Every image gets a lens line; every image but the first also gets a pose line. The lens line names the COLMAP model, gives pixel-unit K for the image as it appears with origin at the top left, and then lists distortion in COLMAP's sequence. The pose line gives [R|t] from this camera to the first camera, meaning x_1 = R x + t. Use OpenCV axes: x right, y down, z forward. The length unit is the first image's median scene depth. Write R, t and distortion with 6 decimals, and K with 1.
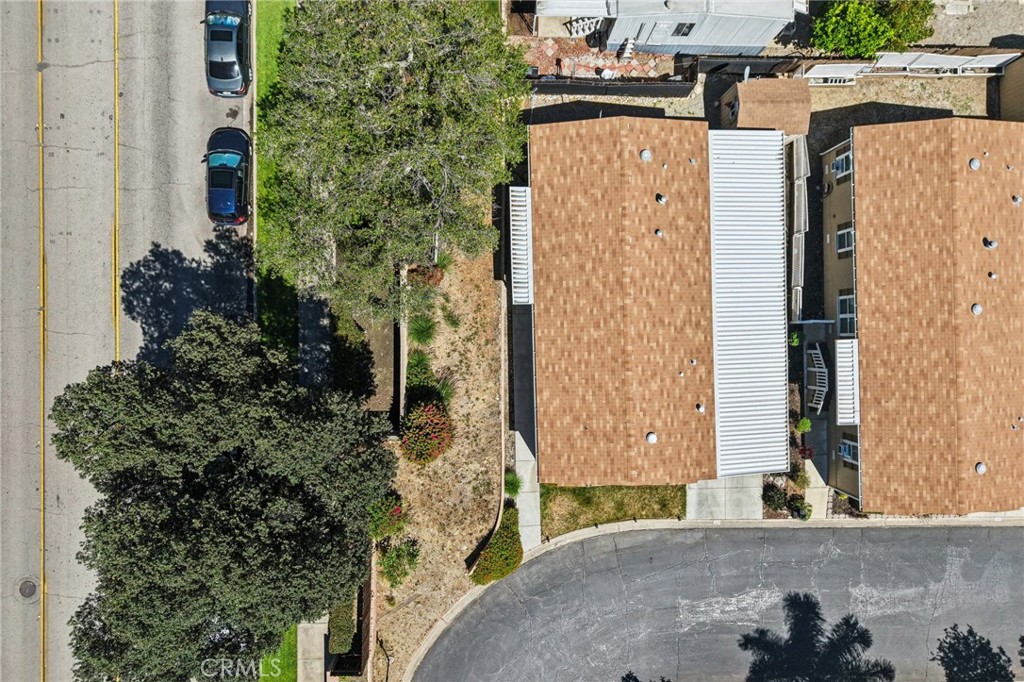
lens RADIAL K [[687.7, 0, 512.0], [0, 687.7, 341.0], [0, 0, 1]] dist [0.013715, -0.002113]
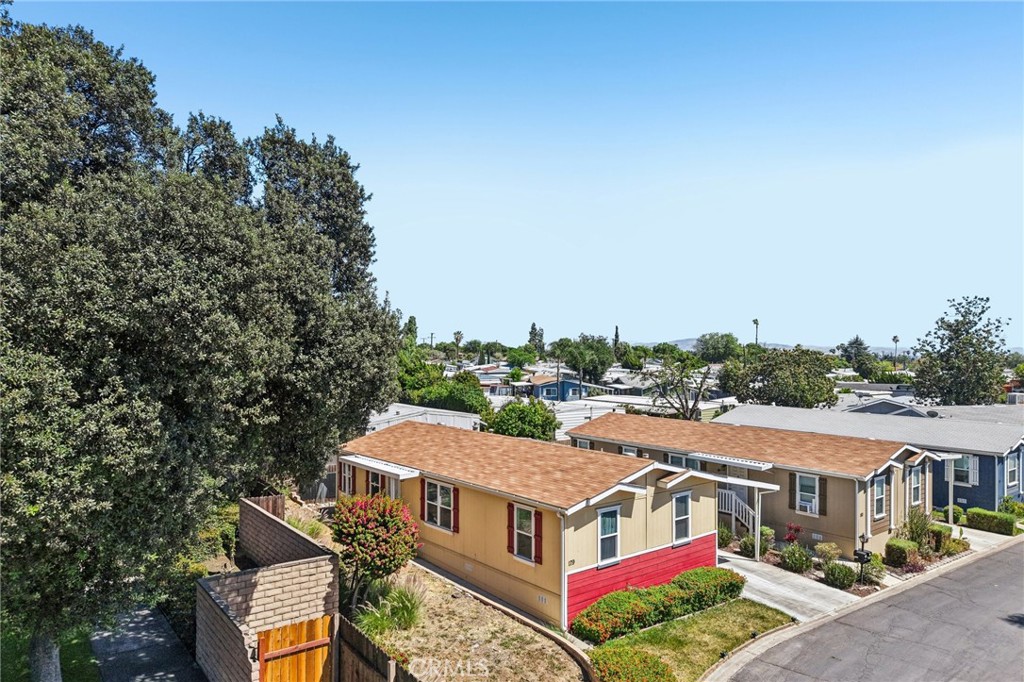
lens RADIAL K [[680.4, 0, 512.0], [0, 680.4, 341.0], [0, 0, 1]] dist [0.008730, 0.000851]
pose [[0.793485, -0.013268, 0.608445, -0.346082], [0.608249, -0.016163, -0.793582, 0.605786], [0.020364, 0.999781, -0.004755, 0.740385]]
